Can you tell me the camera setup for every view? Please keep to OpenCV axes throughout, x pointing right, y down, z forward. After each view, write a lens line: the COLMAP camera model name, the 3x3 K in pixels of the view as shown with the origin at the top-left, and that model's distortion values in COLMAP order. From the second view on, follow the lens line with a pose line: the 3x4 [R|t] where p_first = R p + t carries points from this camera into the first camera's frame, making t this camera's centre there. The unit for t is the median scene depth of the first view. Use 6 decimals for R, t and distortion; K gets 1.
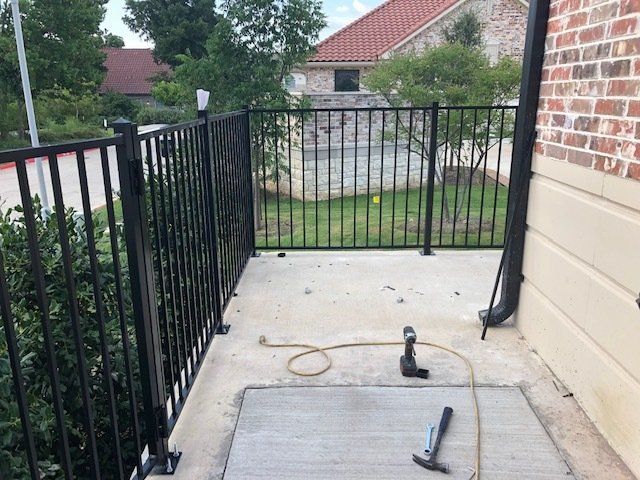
lens RADIAL K [[527.9, 0, 320.0], [0, 527.9, 240.0], [0, 0, 1]] dist [0.007903, -0.000514]
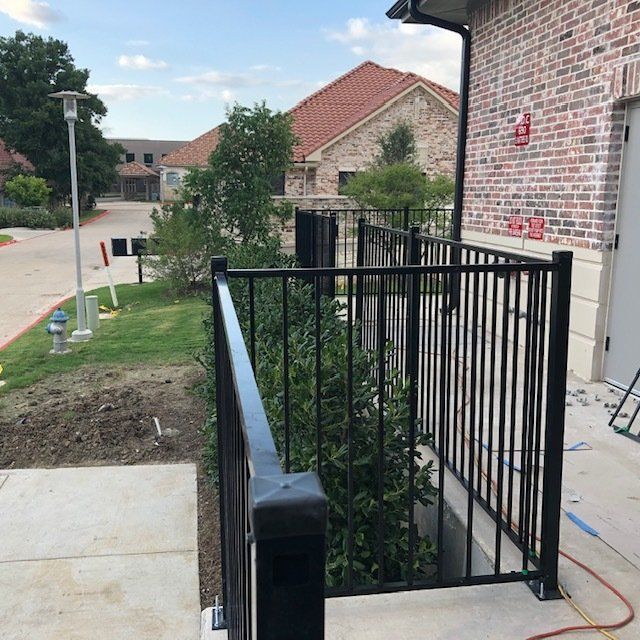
lens RADIAL K [[733.3, 0, 309.1], [0, 733.3, 319.9], [0, 0, 1]] dist [0.039221, -0.008427]
pose [[0.986569, -0.015526, 0.162607, -0.688801], [0.031381, 0.994944, -0.095398, 0.456746], [-0.160304, 0.099220, 0.982068, -1.774105]]
